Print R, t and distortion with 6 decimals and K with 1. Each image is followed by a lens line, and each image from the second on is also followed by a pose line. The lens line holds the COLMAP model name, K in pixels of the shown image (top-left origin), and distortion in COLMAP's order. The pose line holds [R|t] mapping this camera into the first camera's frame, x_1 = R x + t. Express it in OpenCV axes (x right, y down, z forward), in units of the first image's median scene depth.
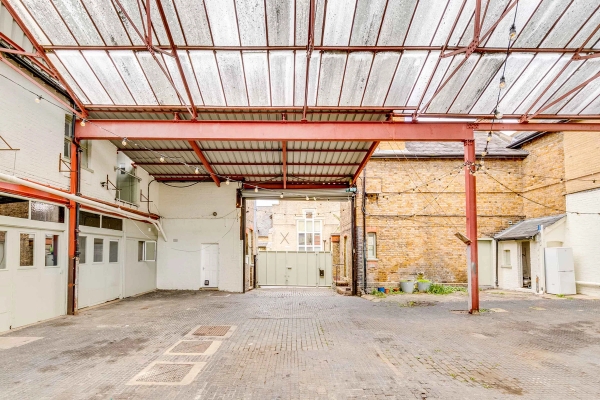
lens RADIAL K [[288.7, 0, 299.2], [0, 288.7, 231.3], [0, 0, 1]] dist [0.001564, -0.000759]
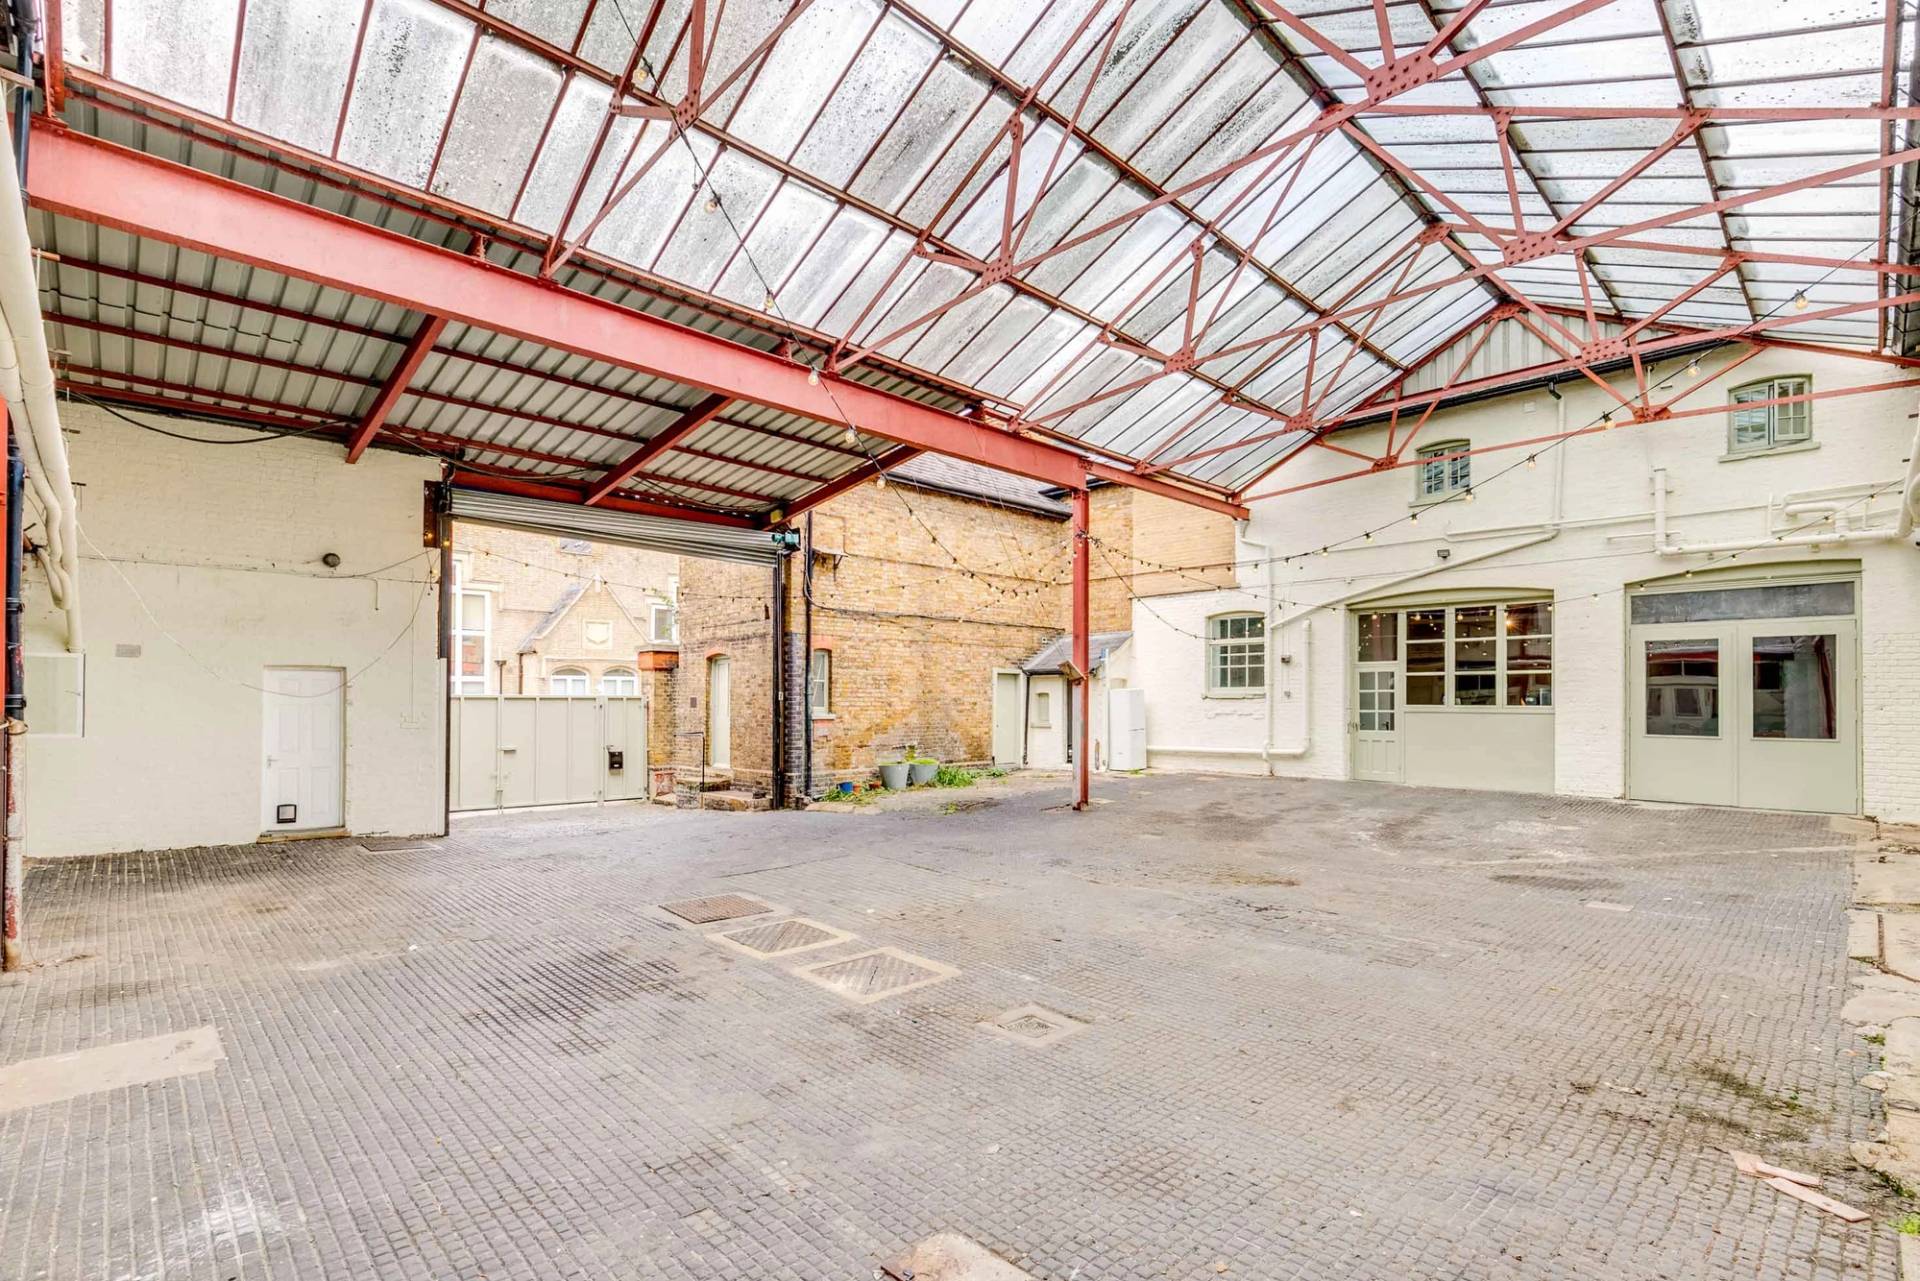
lens RADIAL K [[857.0, 0, 964.5], [0, 857.0, 648.3], [0, 0, 1]] dist [0.014190, -0.012039]
pose [[0.716362, 0.038384, 0.696672, -0.447075], [-0.048405, 0.998814, -0.005258, -0.000802], [-0.696048, -0.029956, 0.717370, -0.002171]]
